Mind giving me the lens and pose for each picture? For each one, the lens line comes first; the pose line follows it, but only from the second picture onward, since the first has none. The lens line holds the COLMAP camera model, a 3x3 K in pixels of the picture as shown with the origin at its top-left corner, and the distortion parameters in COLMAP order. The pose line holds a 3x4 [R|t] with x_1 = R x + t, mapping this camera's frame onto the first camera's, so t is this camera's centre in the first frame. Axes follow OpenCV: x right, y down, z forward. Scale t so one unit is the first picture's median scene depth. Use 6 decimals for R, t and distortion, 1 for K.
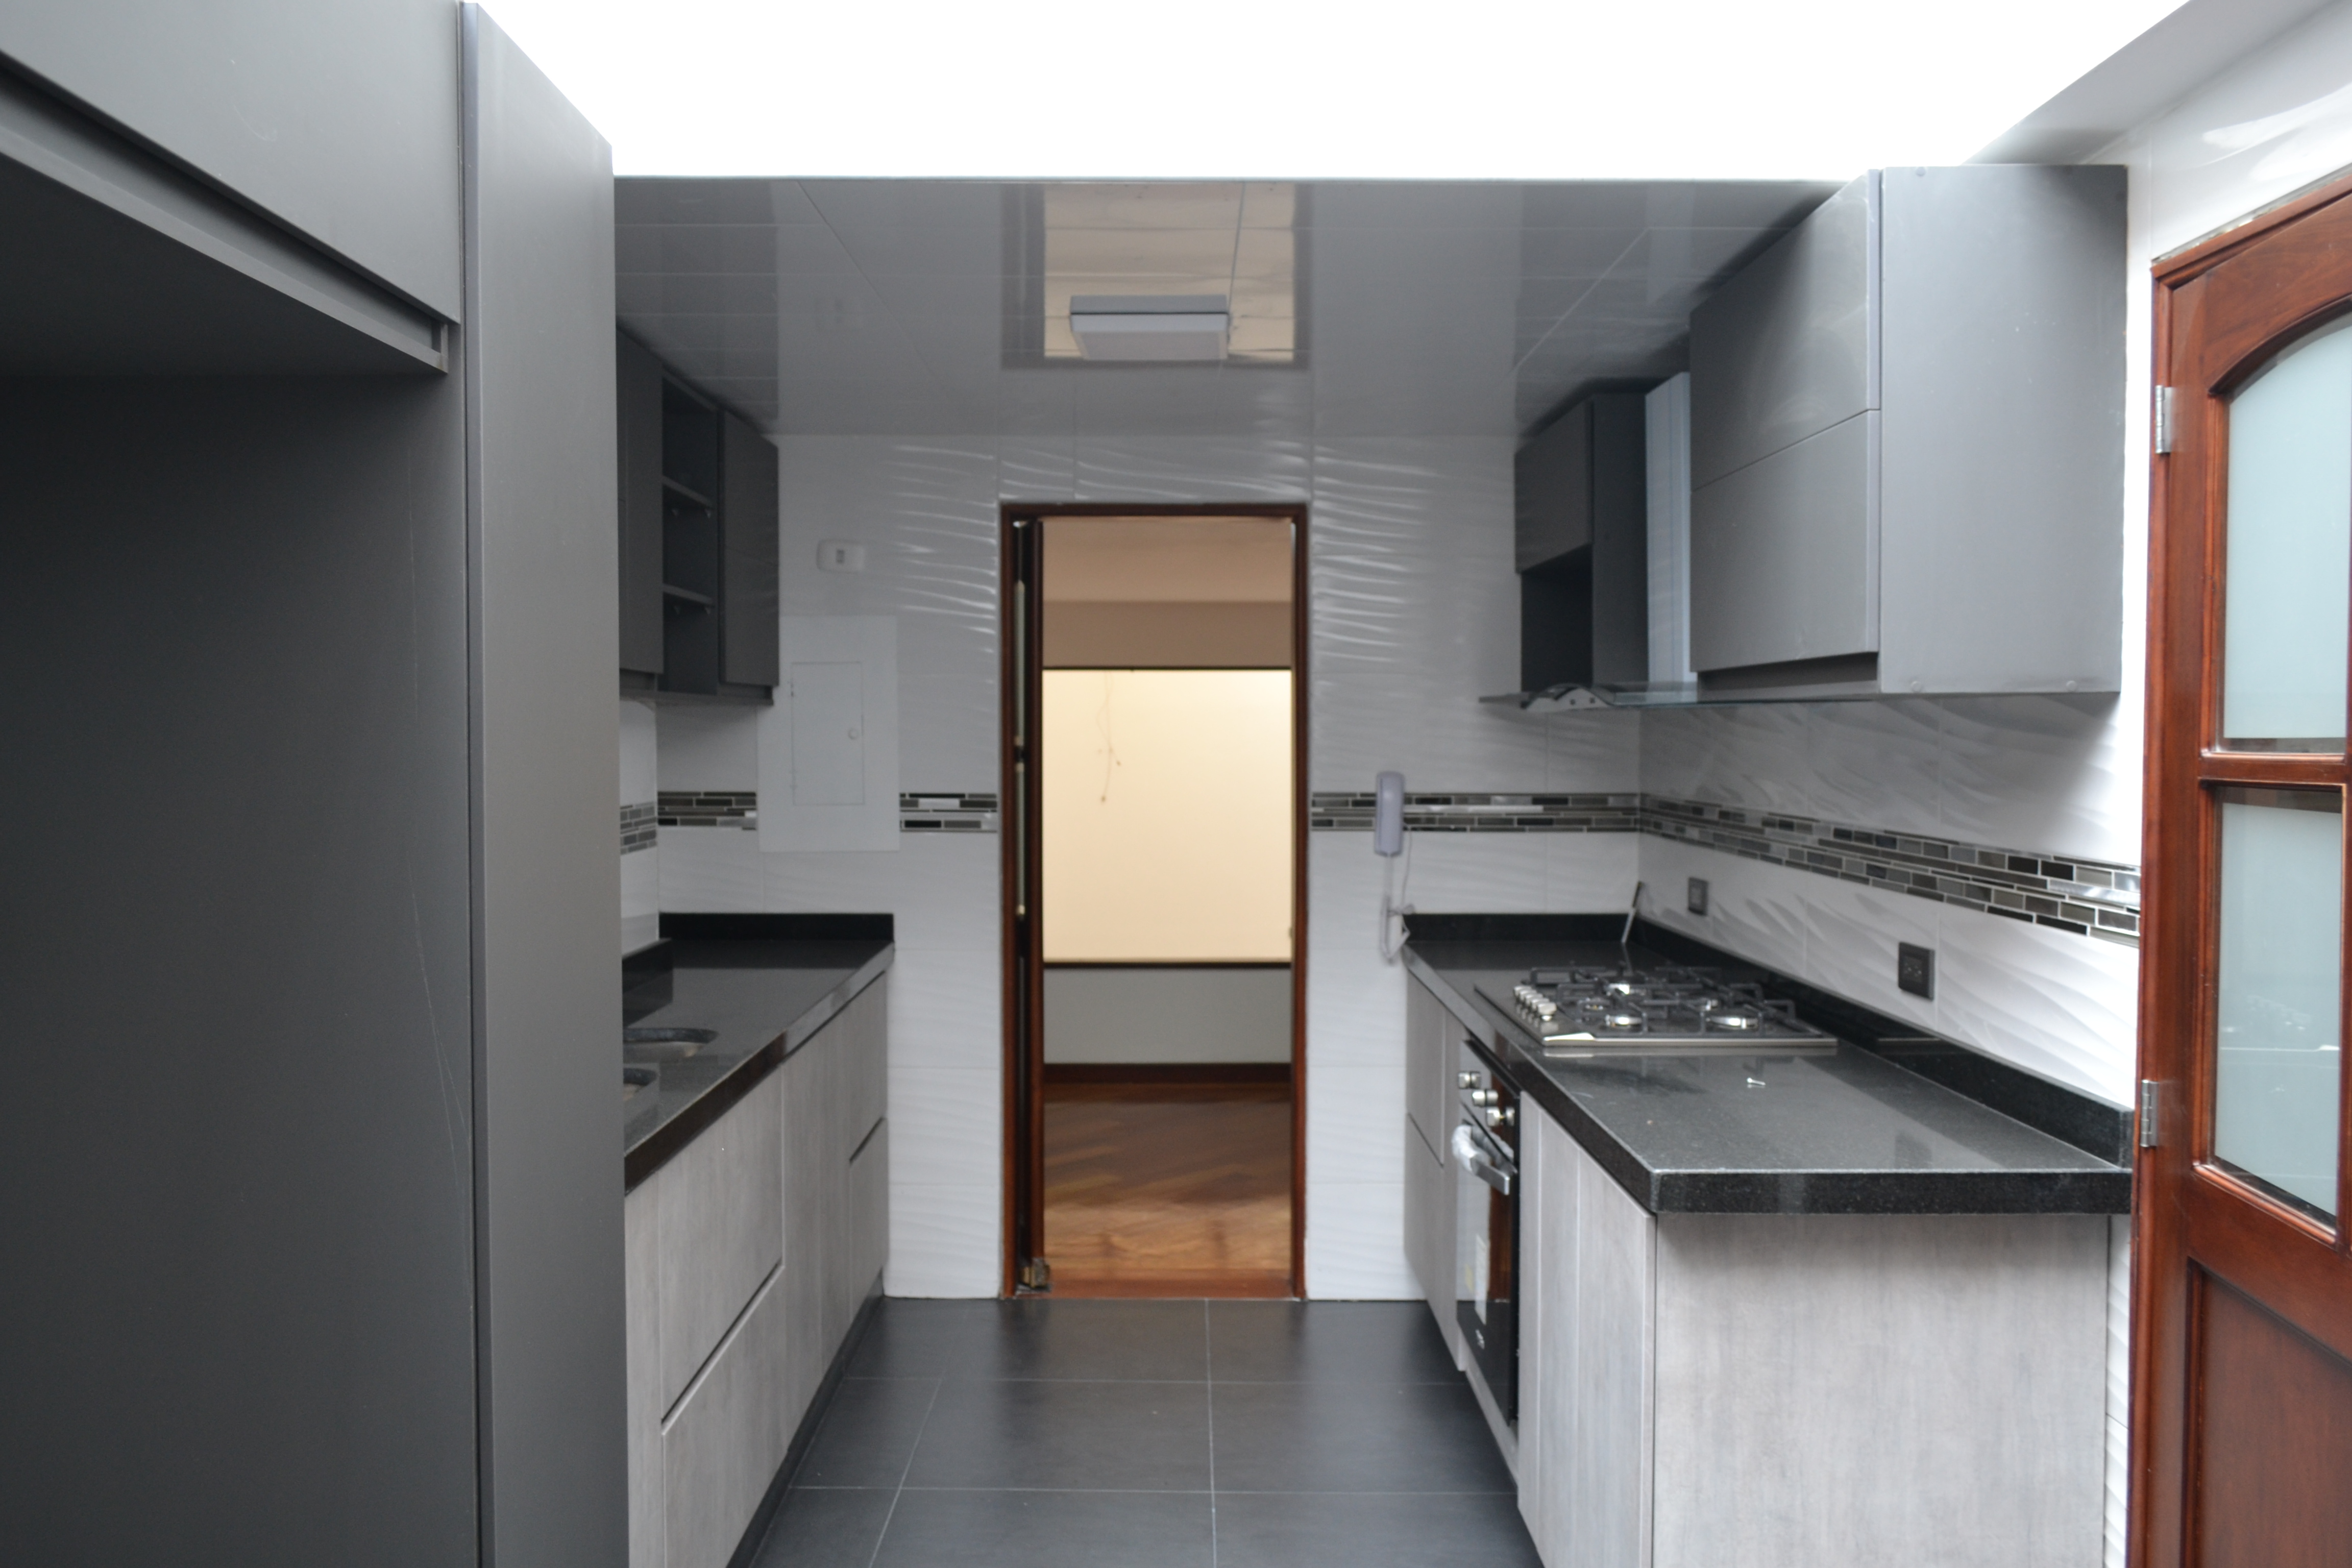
lens RADIAL K [[1863.8, 0, 1180.8], [0, 1863.8, 779.1], [0, 0, 1]] dist [-0.010855, 0.010082]
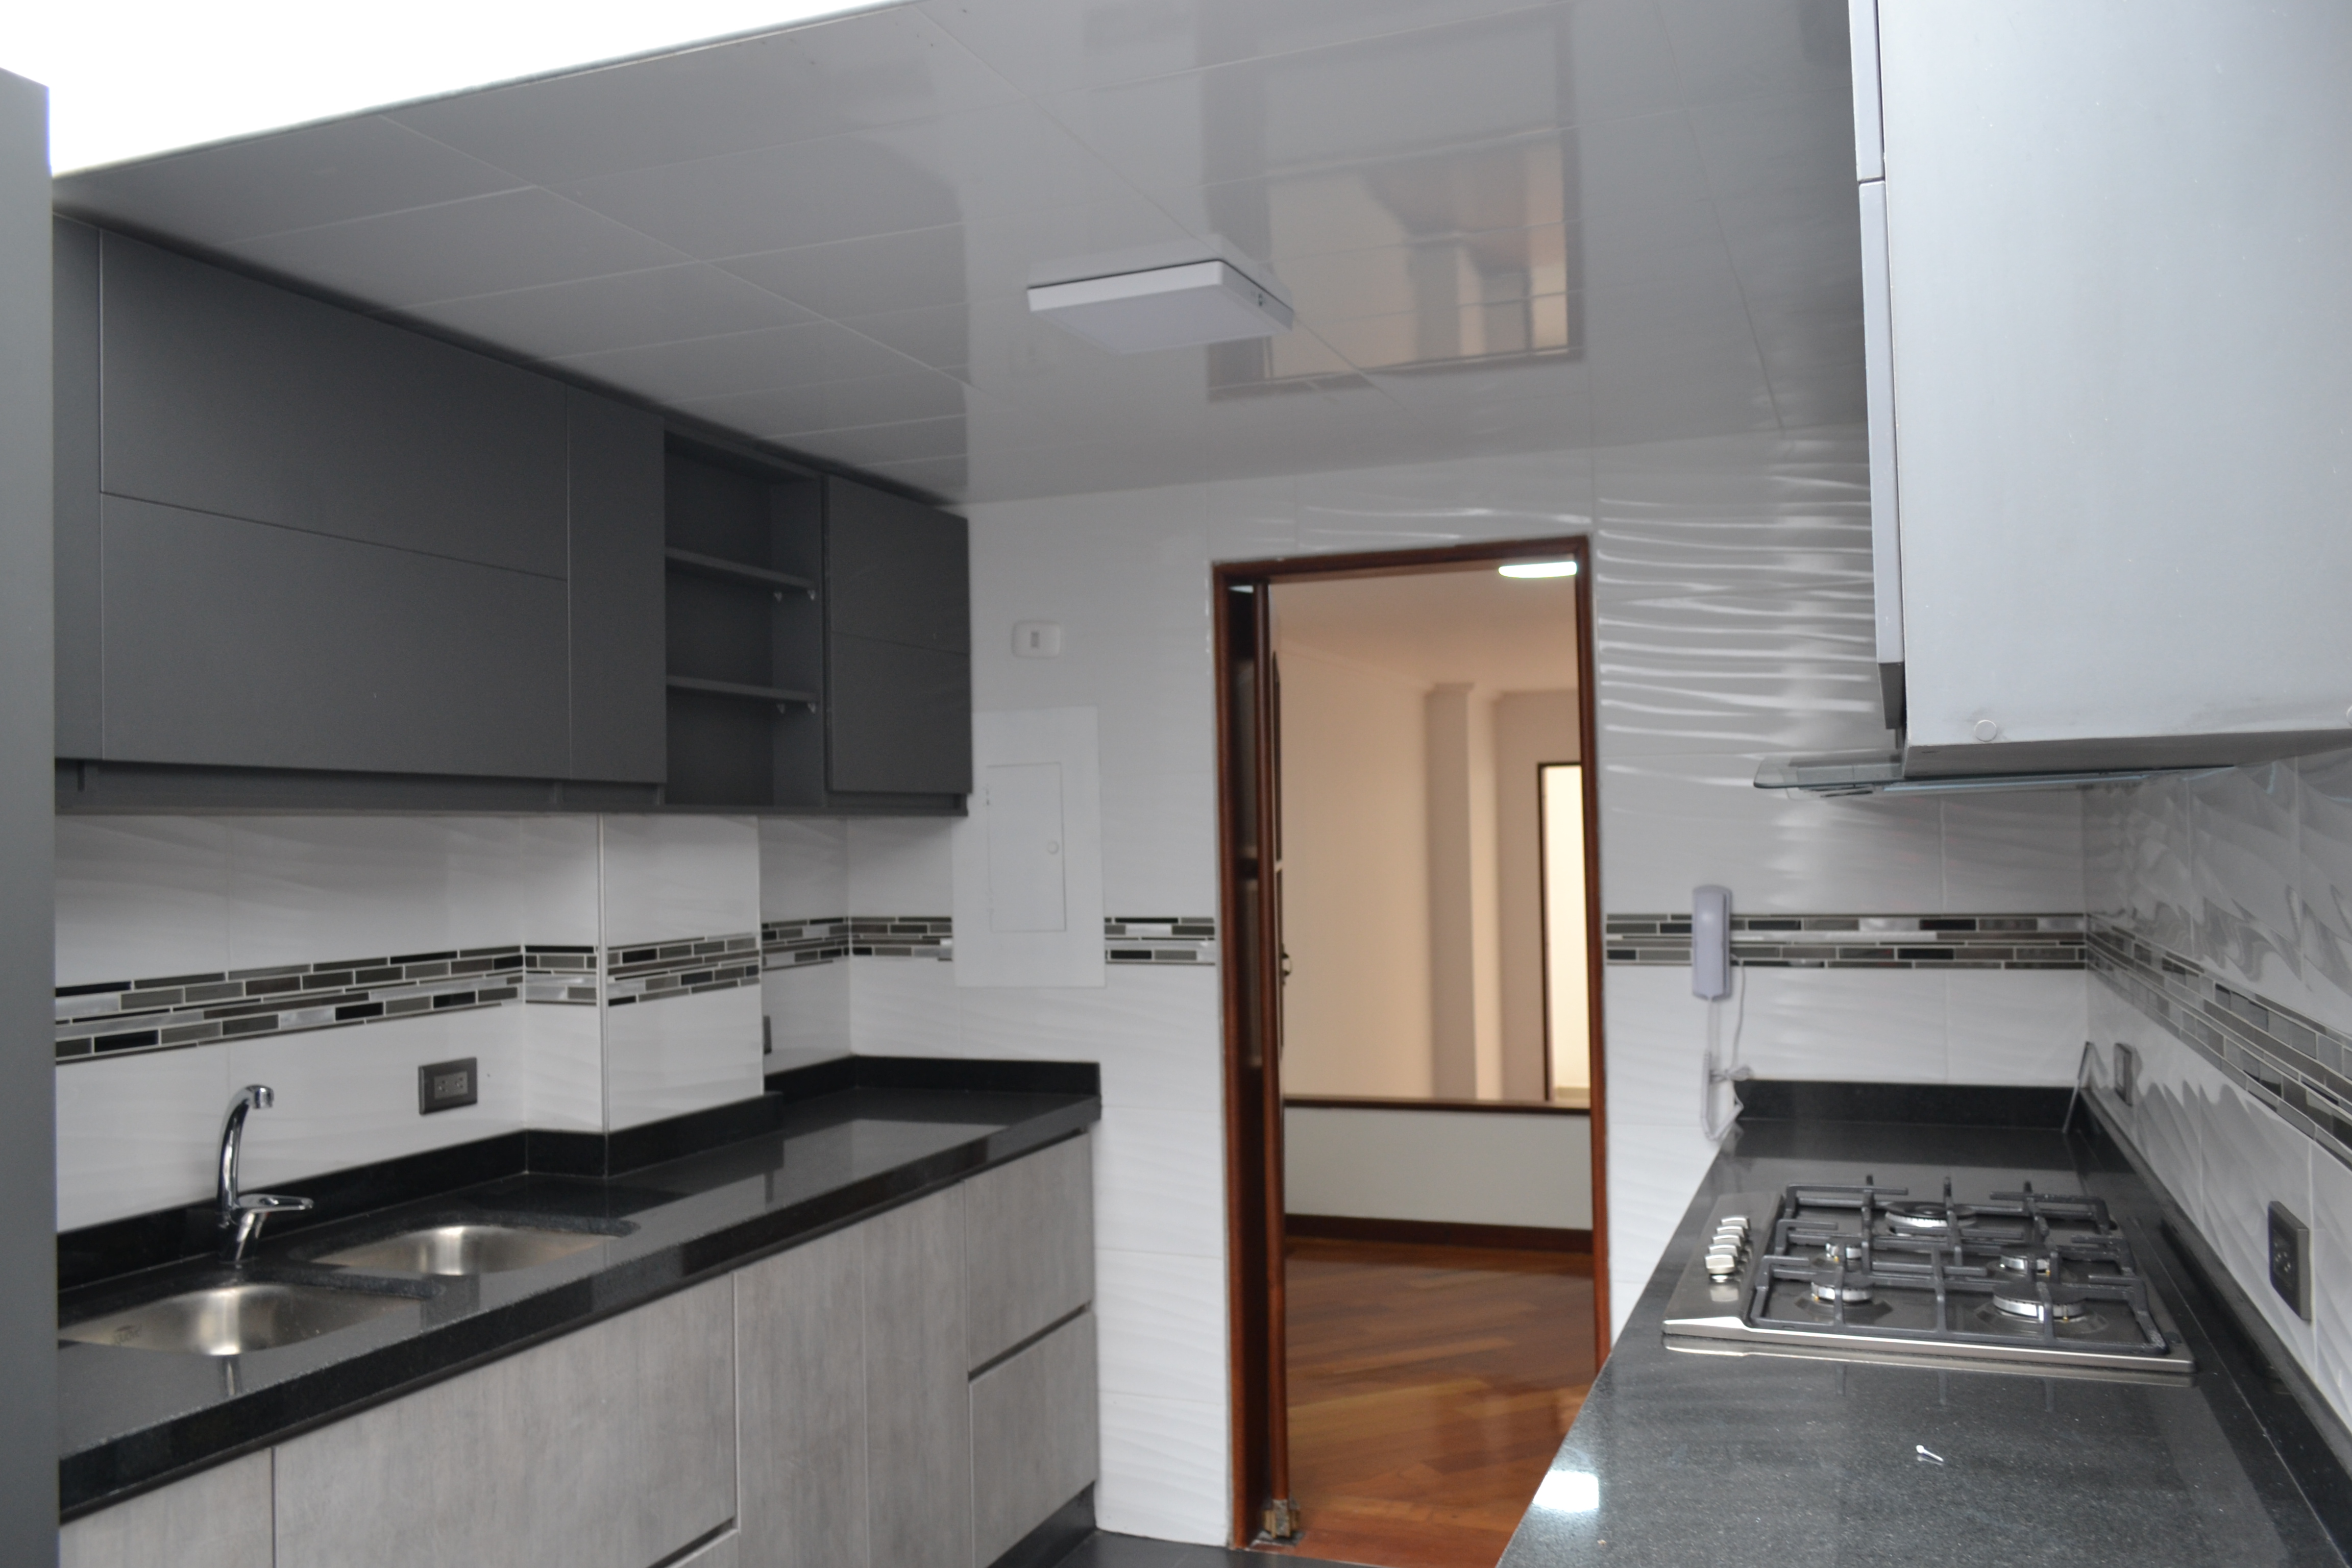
lens RADIAL K [[1863.8, 0, 1170.9], [0, 1863.8, 789.9], [0, 0, 1]] dist [-0.010855, 0.010082]
pose [[0.930233, -0.029430, -0.365788, 0.183782], [0.011007, 0.998568, -0.052351, -0.005518], [0.366805, 0.044672, 0.929225, 0.233239]]
